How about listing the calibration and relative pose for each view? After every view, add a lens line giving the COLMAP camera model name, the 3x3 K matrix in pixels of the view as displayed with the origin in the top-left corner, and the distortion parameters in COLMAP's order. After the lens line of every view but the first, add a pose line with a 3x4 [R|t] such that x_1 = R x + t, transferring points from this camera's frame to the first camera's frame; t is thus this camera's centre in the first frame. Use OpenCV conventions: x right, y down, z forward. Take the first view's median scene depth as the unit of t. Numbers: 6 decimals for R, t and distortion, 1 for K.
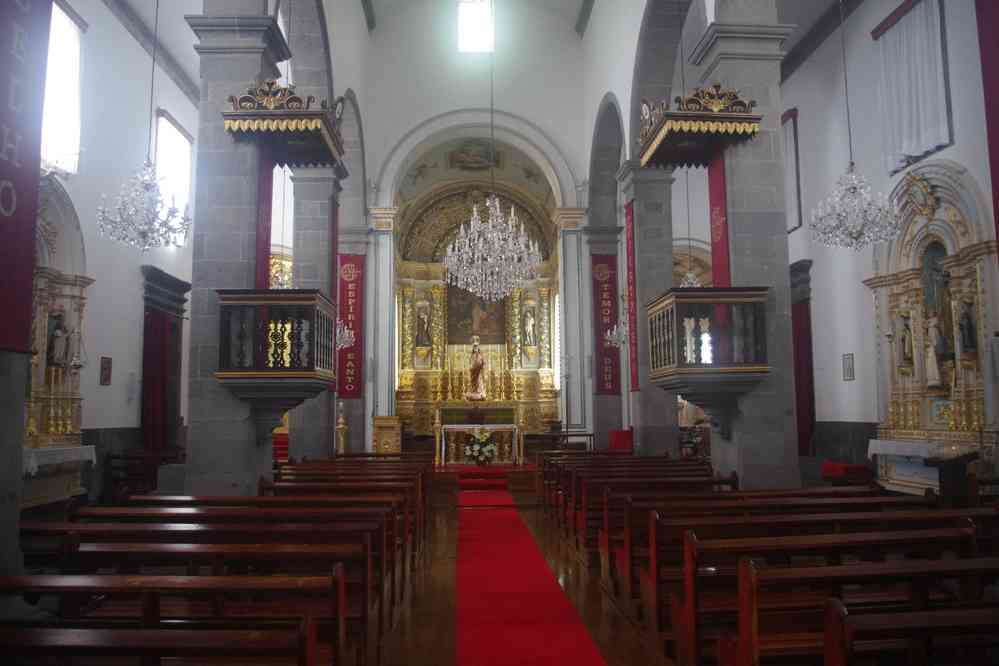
lens RADIAL K [[781.4, 0, 495.7], [0, 781.4, 334.4], [0, 0, 1]] dist [-0.001513, -0.000028]
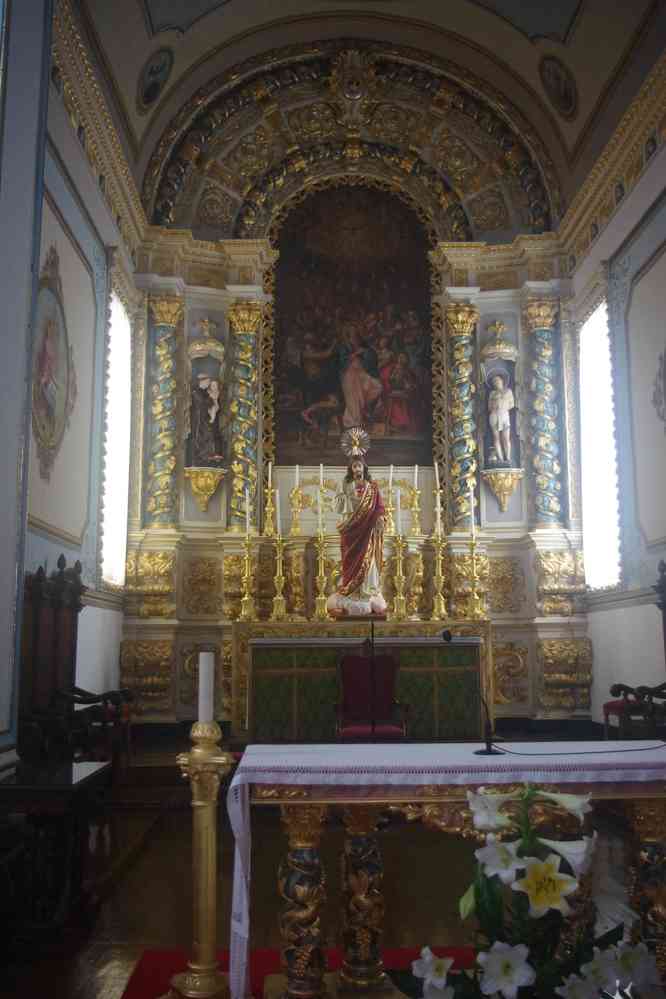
lens RADIAL K [[944.5, 0, 337.6], [0, 944.5, 497.7], [0, 0, 1]] dist [-0.085863, 0.000000]
pose [[0.999972, 0.004425, 0.006047, -0.035159], [-0.004073, 0.998369, -0.056946, 0.053396], [-0.006289, 0.056920, 0.998359, 0.572989]]
